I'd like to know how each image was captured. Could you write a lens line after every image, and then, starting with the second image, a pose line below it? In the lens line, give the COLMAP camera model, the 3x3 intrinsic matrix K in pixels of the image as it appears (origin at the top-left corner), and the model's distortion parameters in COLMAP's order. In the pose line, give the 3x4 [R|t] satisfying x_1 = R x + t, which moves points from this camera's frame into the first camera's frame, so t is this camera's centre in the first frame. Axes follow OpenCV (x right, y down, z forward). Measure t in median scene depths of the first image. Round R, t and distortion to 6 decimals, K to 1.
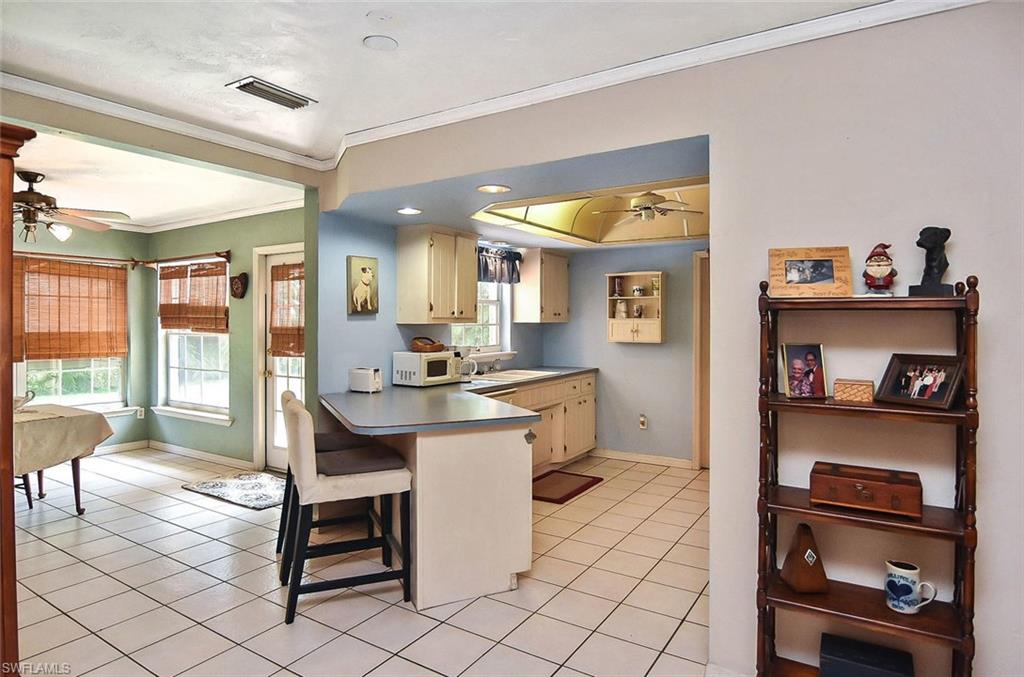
lens RADIAL K [[574.1, 0, 501.9], [0, 574.1, 322.2], [0, 0, 1]] dist [-0.007988, -0.004533]
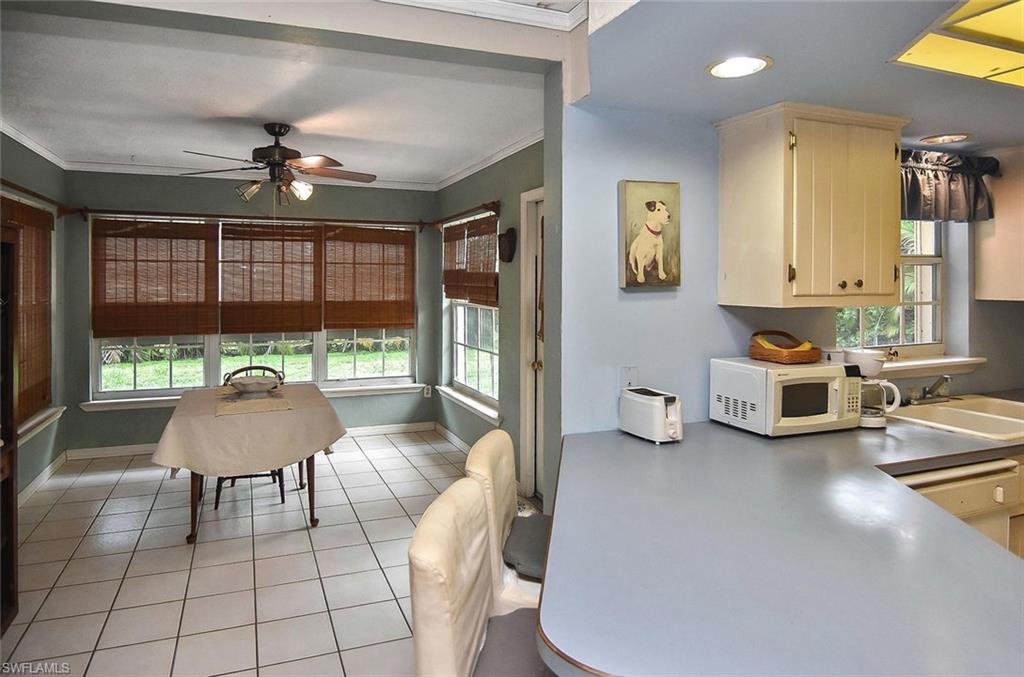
lens RADIAL K [[574.1, 0, 474.8], [0, 574.1, 283.4], [0, 0, 1]] dist [-0.007988, -0.004533]
pose [[0.808716, 0.001569, -0.588197, -0.044460], [-0.001078, 0.999999, 0.001186, -0.014579], [0.588198, -0.000325, 0.808717, 0.360957]]
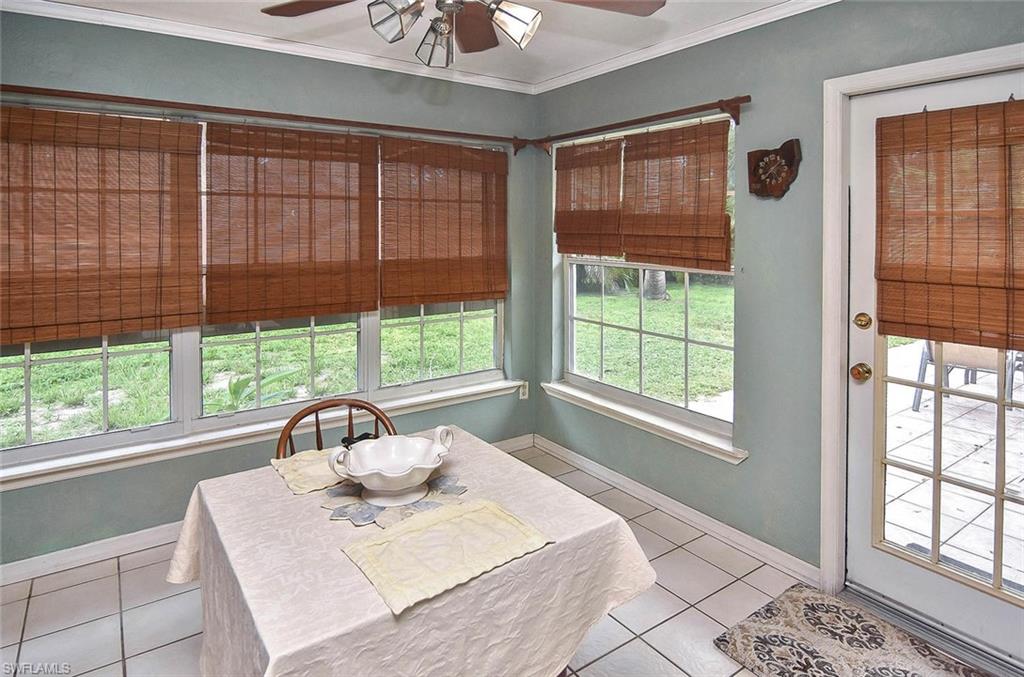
lens RADIAL K [[574.1, 0, 487.9], [0, 574.1, 236.4], [0, 0, 1]] dist [-0.007988, -0.004533]
pose [[0.917707, 0.010477, -0.397120, -0.495366], [-0.003913, 0.999842, 0.017334, -0.018125], [0.397238, -0.014354, 0.917603, 0.495954]]
